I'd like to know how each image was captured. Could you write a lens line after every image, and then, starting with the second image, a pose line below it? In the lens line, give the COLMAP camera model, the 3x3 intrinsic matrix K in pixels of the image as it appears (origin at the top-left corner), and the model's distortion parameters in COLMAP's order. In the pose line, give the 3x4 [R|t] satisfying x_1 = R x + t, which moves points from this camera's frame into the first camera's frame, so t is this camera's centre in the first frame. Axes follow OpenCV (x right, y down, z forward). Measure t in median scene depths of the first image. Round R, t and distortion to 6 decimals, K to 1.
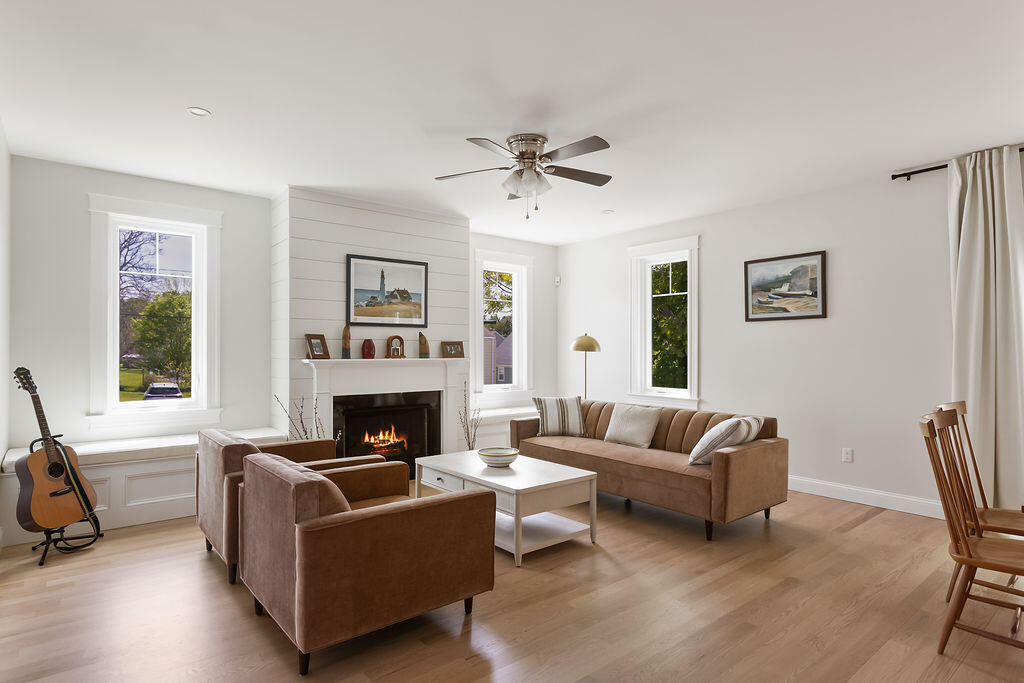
lens RADIAL K [[573.8, 0, 513.0], [0, 573.8, 345.5], [0, 0, 1]] dist [-0.002263, 0.002237]
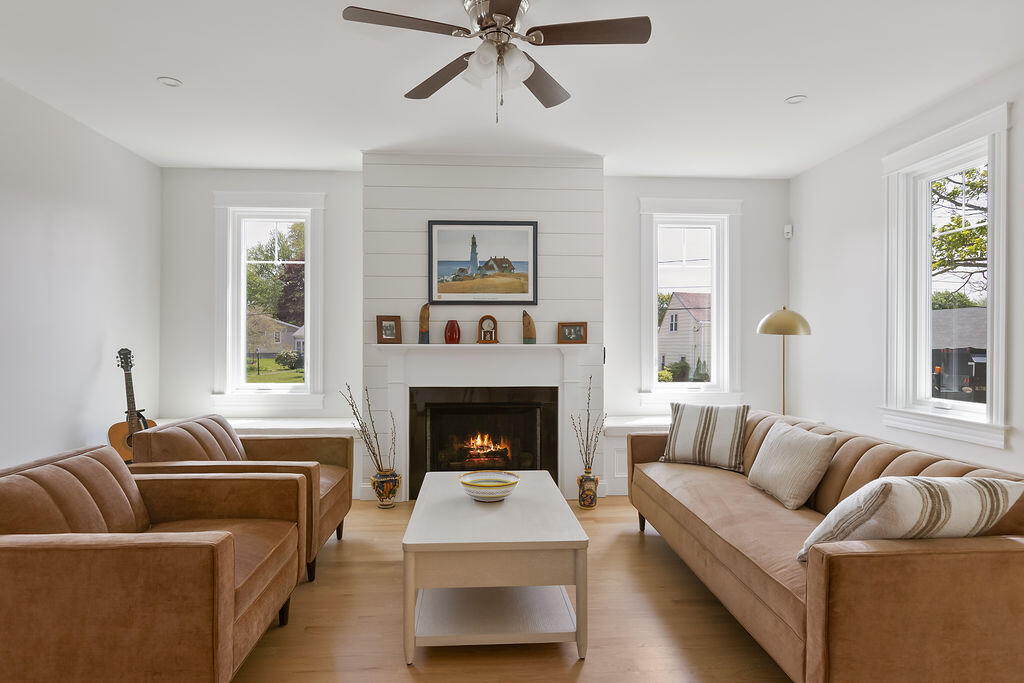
lens RADIAL K [[594.9, 0, 510.4], [0, 594.9, 339.7], [0, 0, 1]] dist [-0.005401, 0.006108]
pose [[0.798786, -0.004381, -0.601599, 0.319055], [0.004691, 0.999988, -0.001054, 0.017484], [0.601597, -0.001981, 0.798798, 0.349320]]
